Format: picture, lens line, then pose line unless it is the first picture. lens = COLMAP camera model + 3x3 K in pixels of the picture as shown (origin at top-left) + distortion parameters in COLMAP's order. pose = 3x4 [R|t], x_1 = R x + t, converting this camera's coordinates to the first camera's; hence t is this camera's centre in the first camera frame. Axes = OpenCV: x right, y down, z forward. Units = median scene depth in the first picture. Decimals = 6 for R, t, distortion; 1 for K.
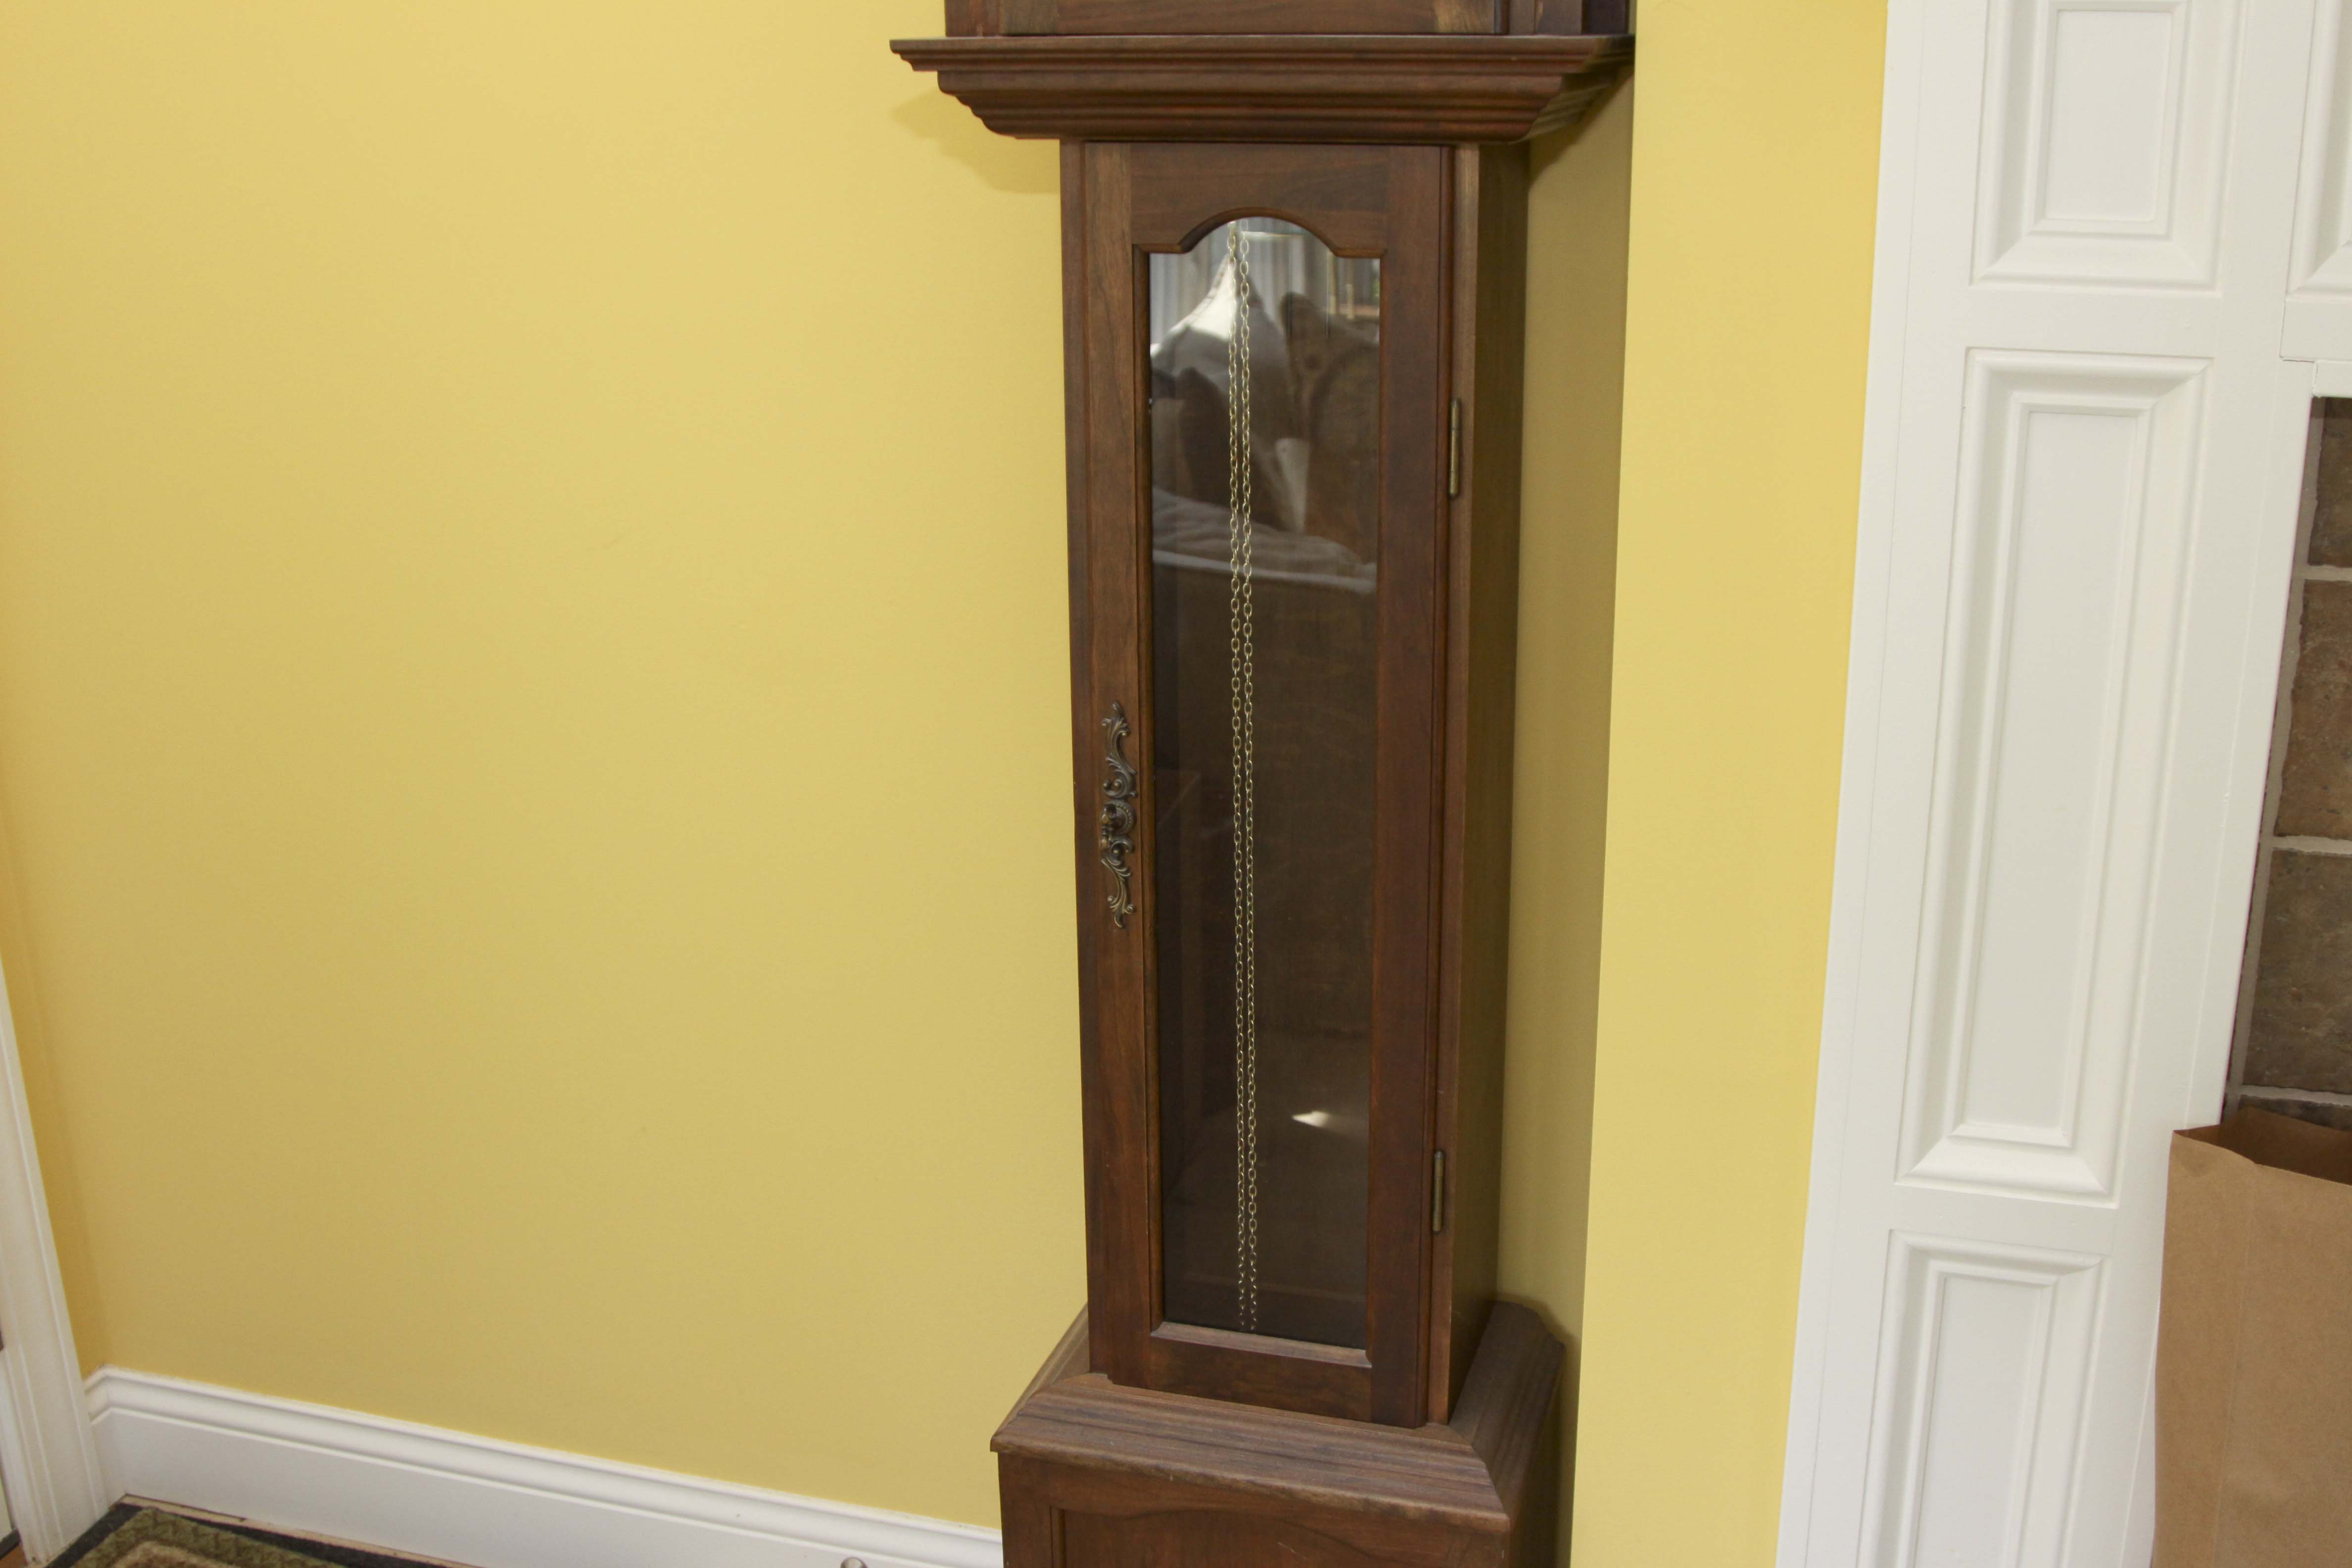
lens RADIAL K [[2498.5, 0, 1205.0], [0, 2498.5, 786.5], [0, 0, 1]] dist [-0.137774, 0.042357]
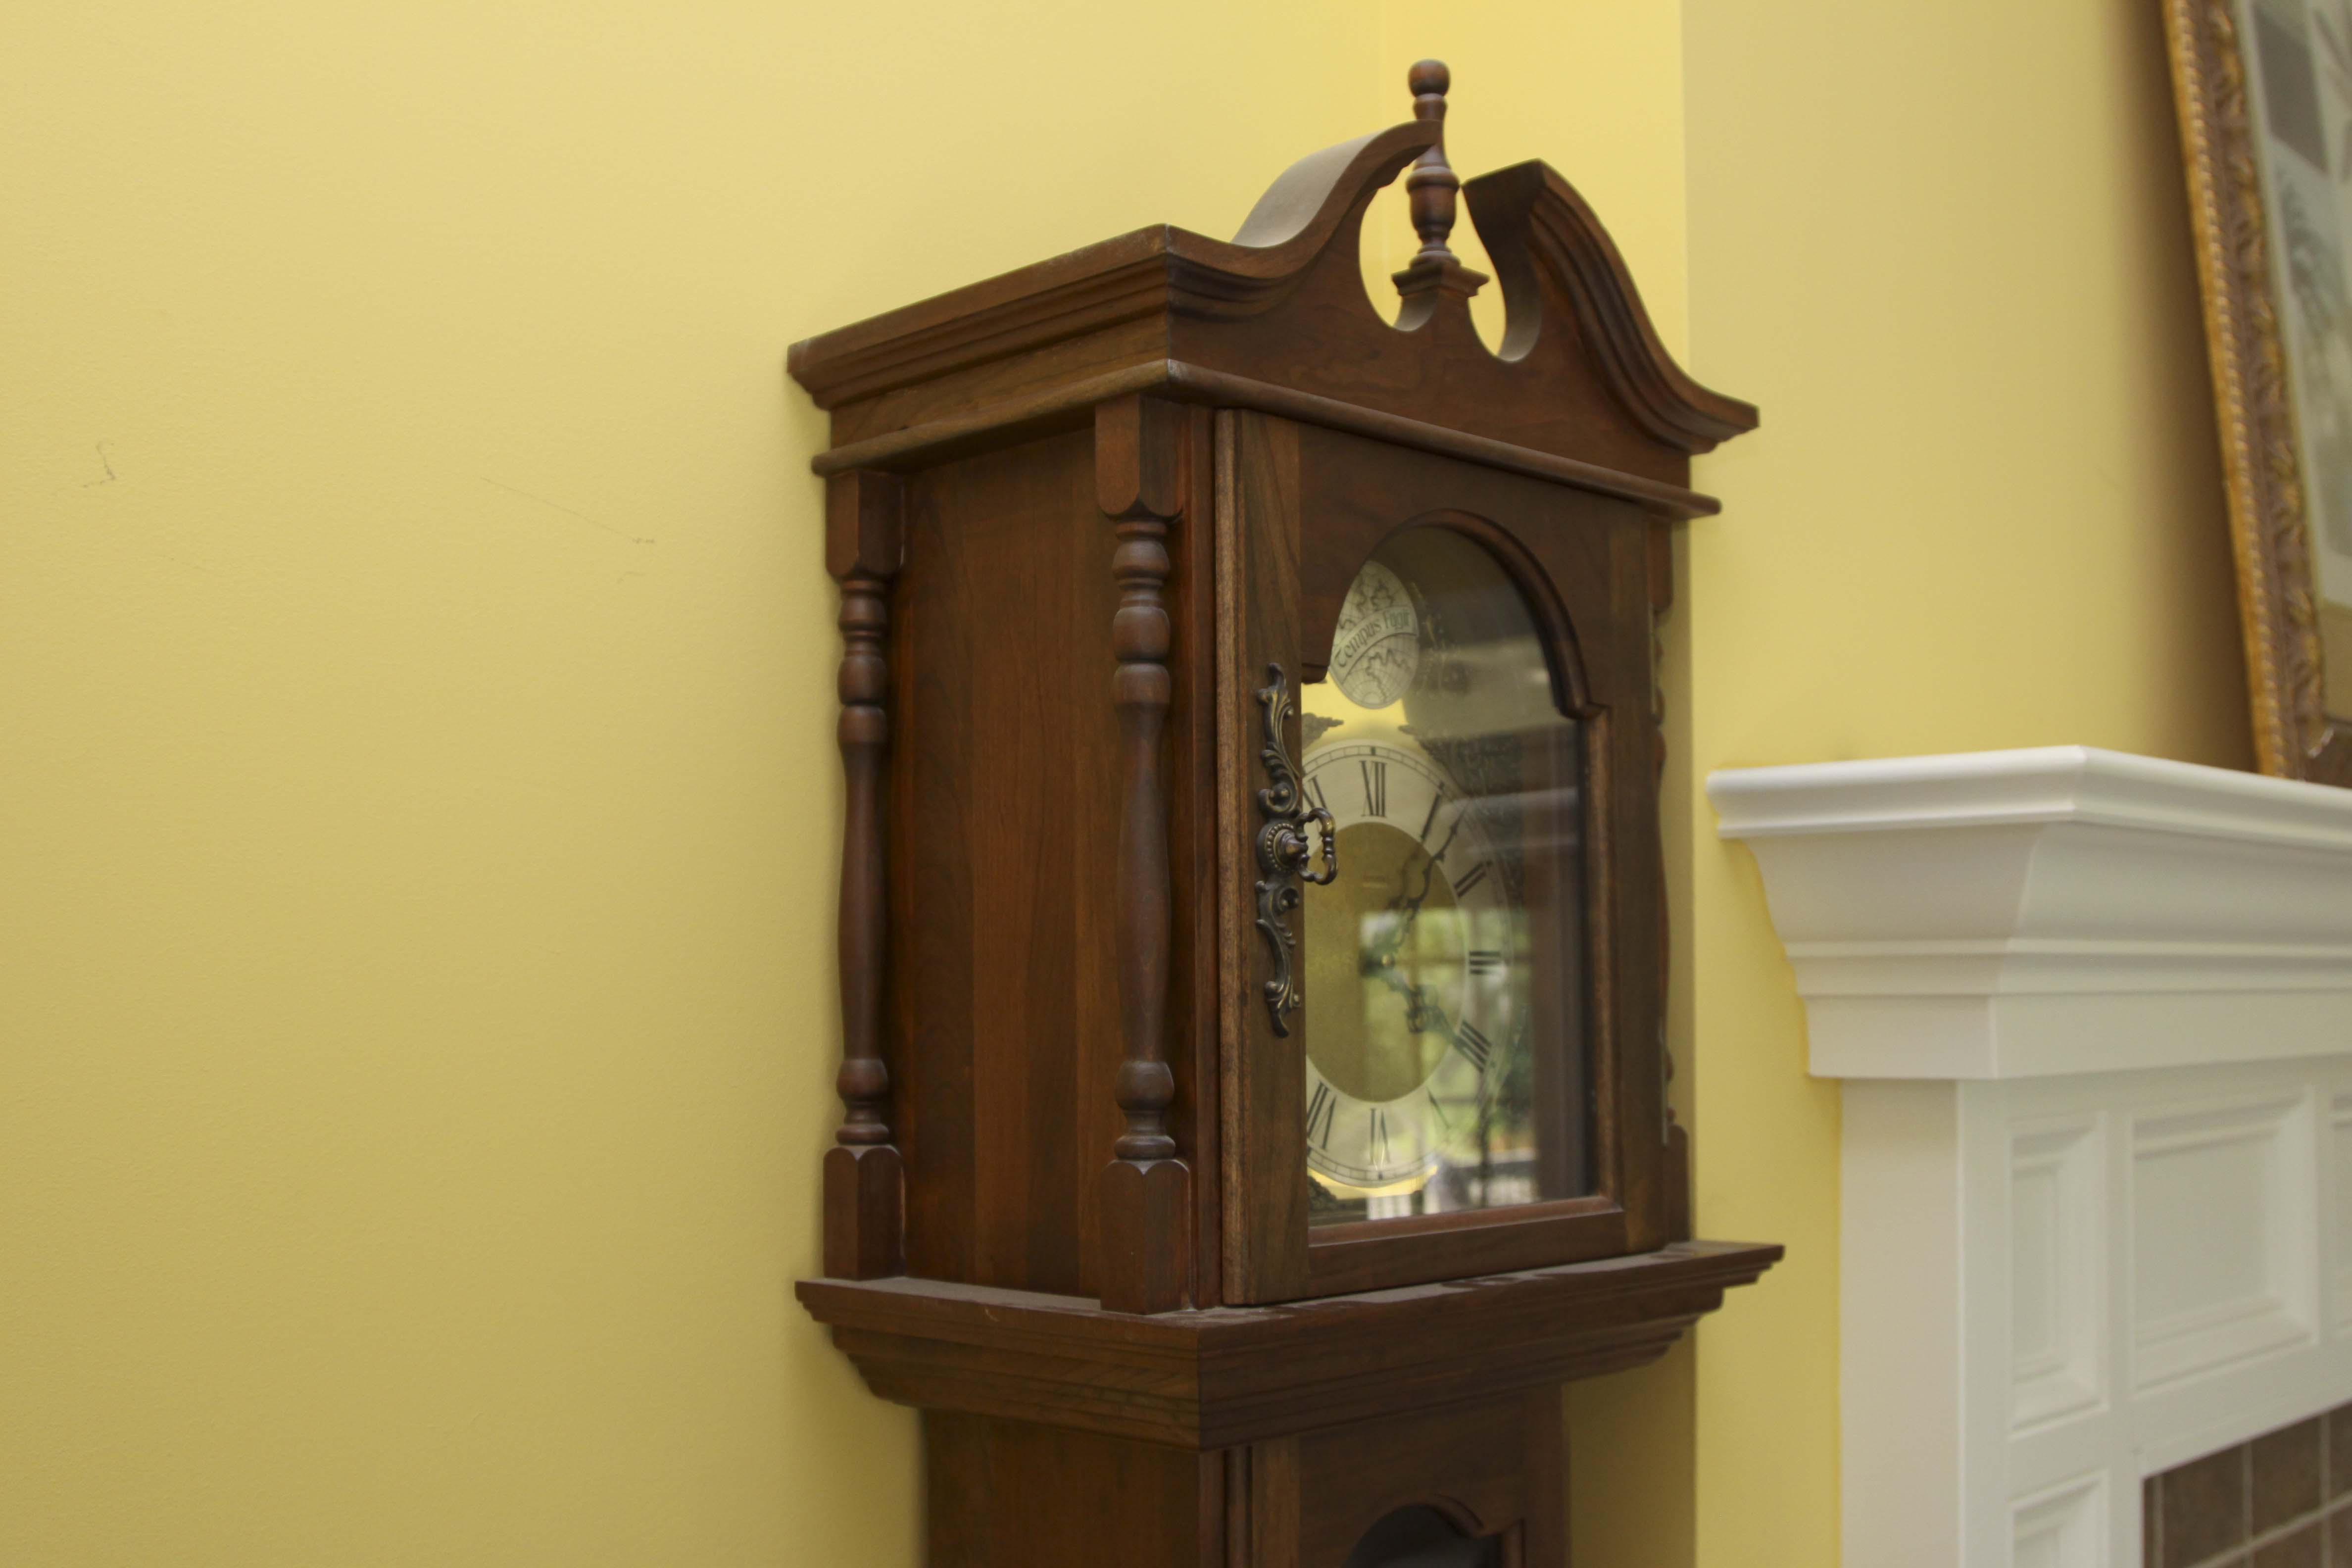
lens RADIAL K [[2498.5, 0, 1205.0], [0, 2498.5, 786.5], [0, 0, 1]] dist [-0.137774, 0.042357]
pose [[0.474580, 0.082127, 0.876372, -0.700369], [0.272128, 0.933171, -0.234814, -0.279764], [-0.837090, 0.349924, 0.420516, 0.668298]]
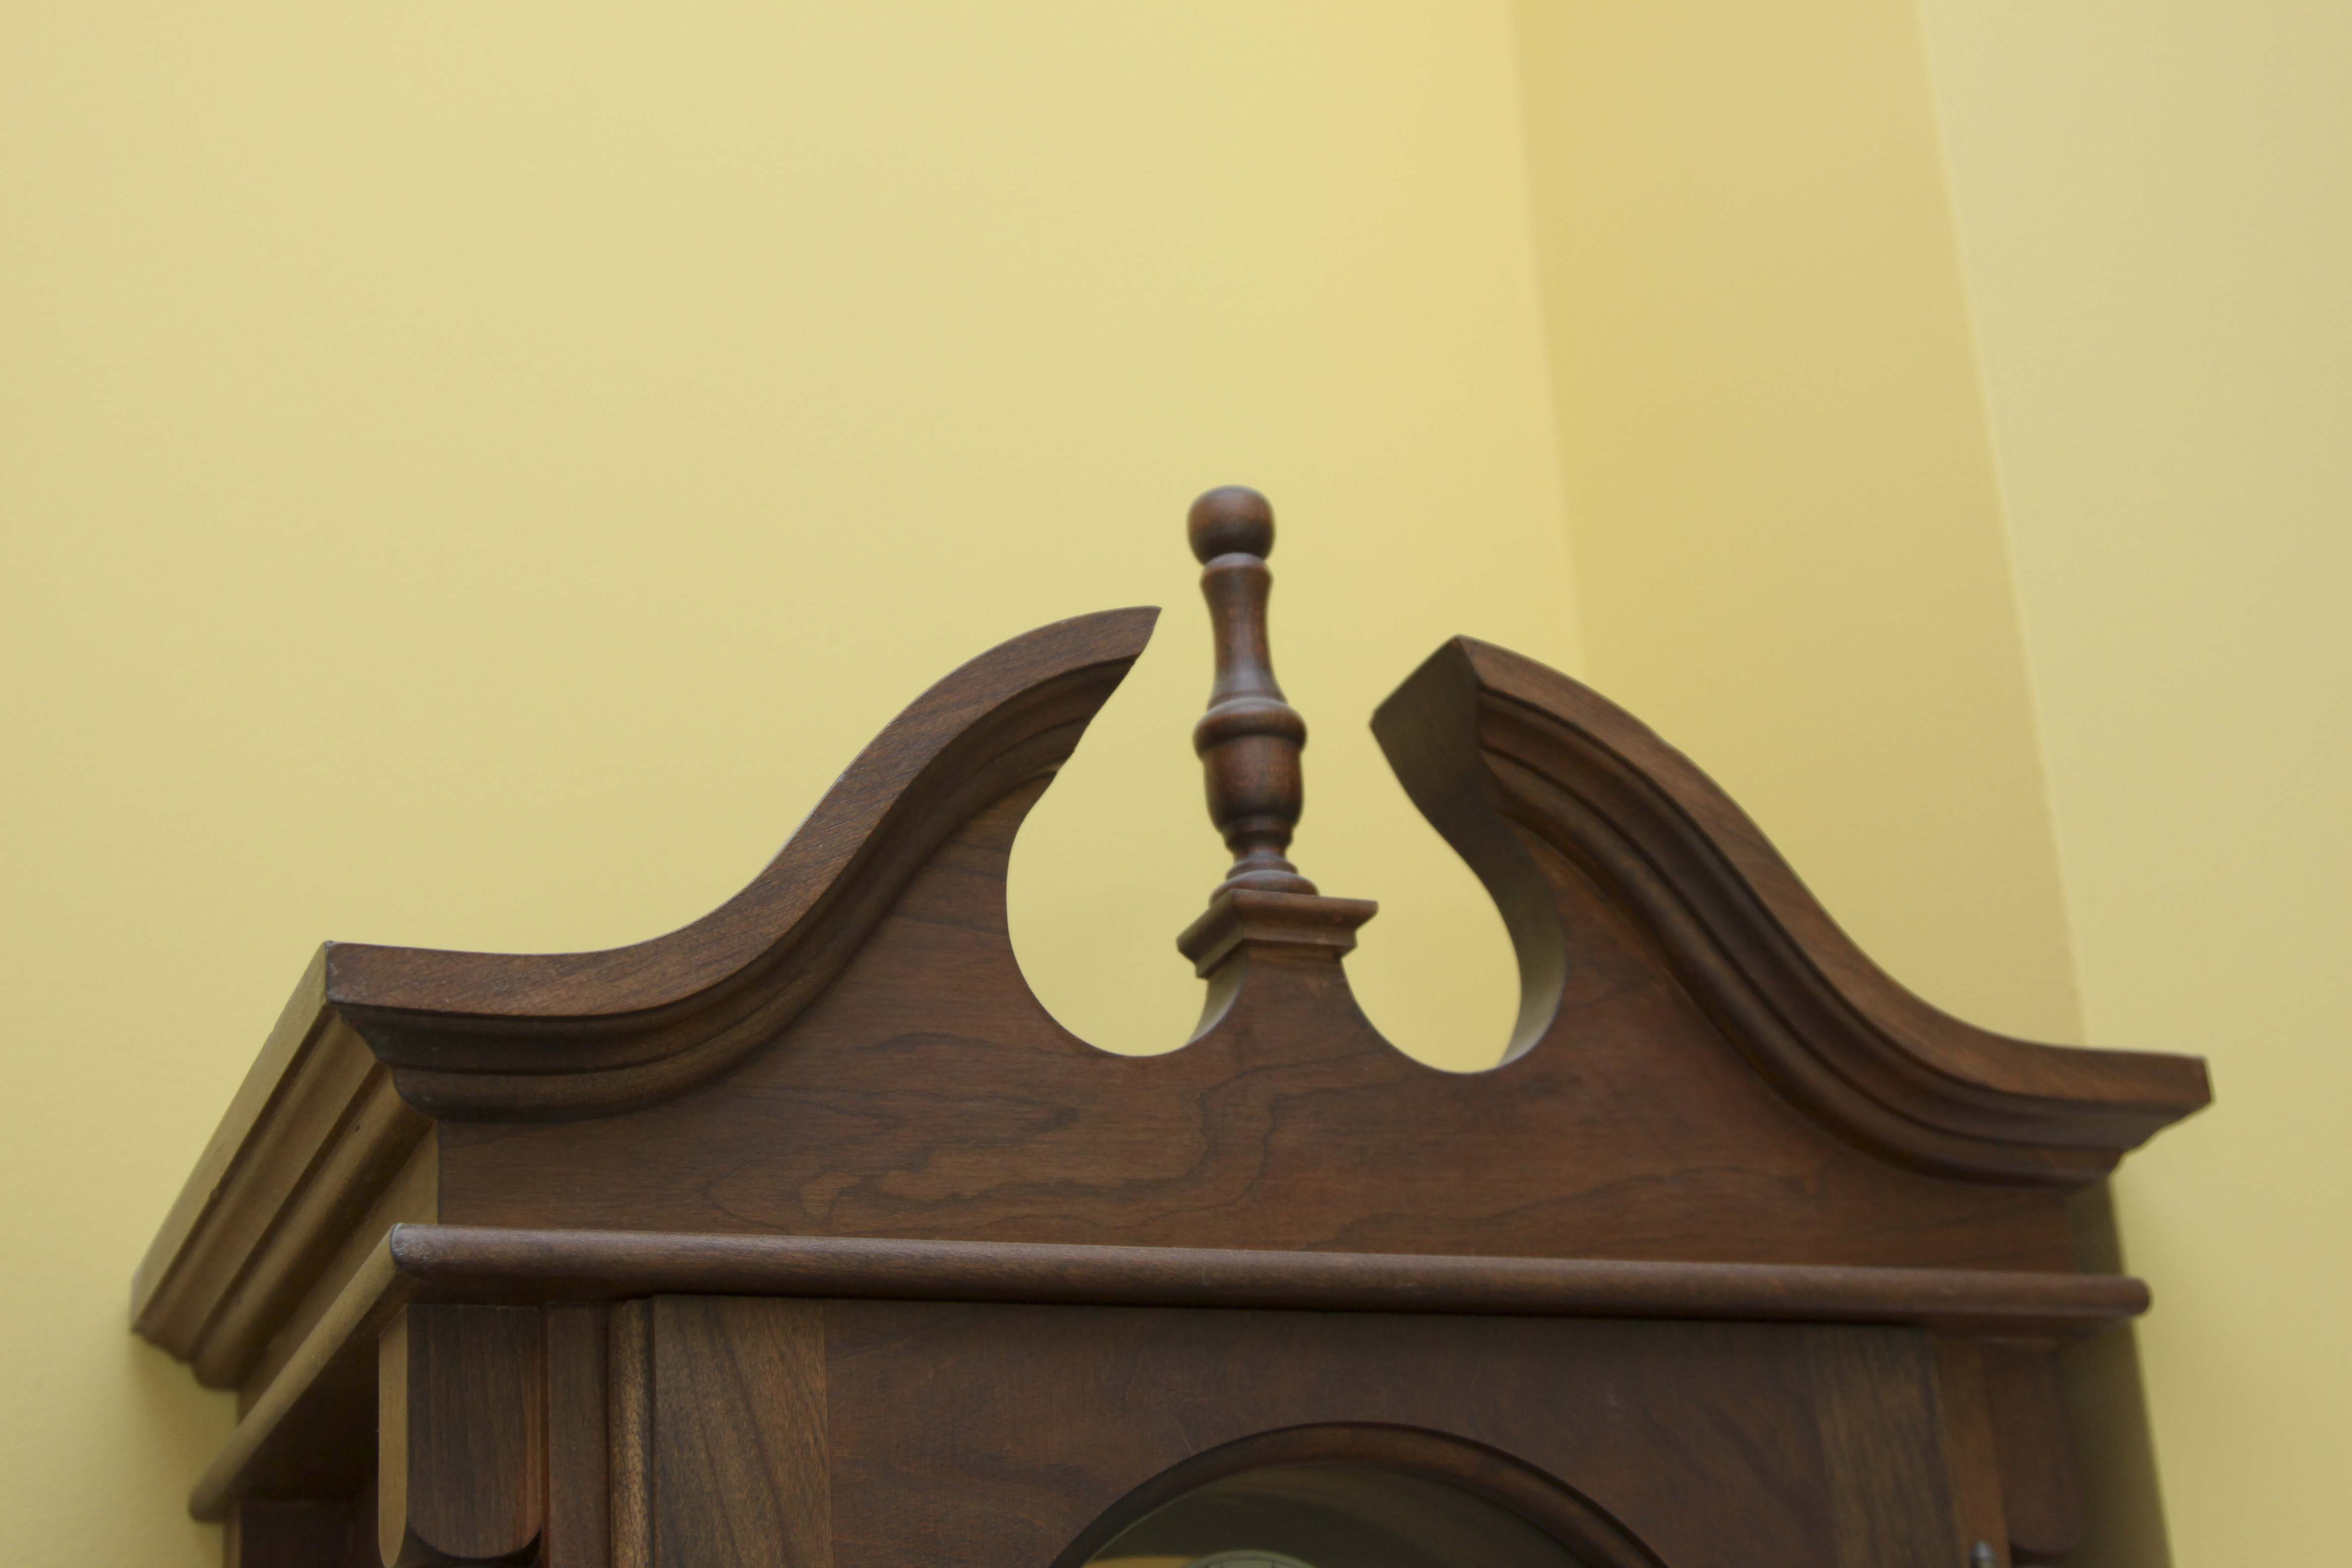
lens RADIAL K [[3641.9, 0, 1176.0], [0, 3641.9, 784.0], [0, 0, 1]] dist [-0.014723, -0.063688]
pose [[0.773363, 0.185639, 0.606175, -0.331655], [0.257412, 0.781849, -0.567847, -0.307221], [-0.579352, 0.595189, 0.556868, 0.574097]]
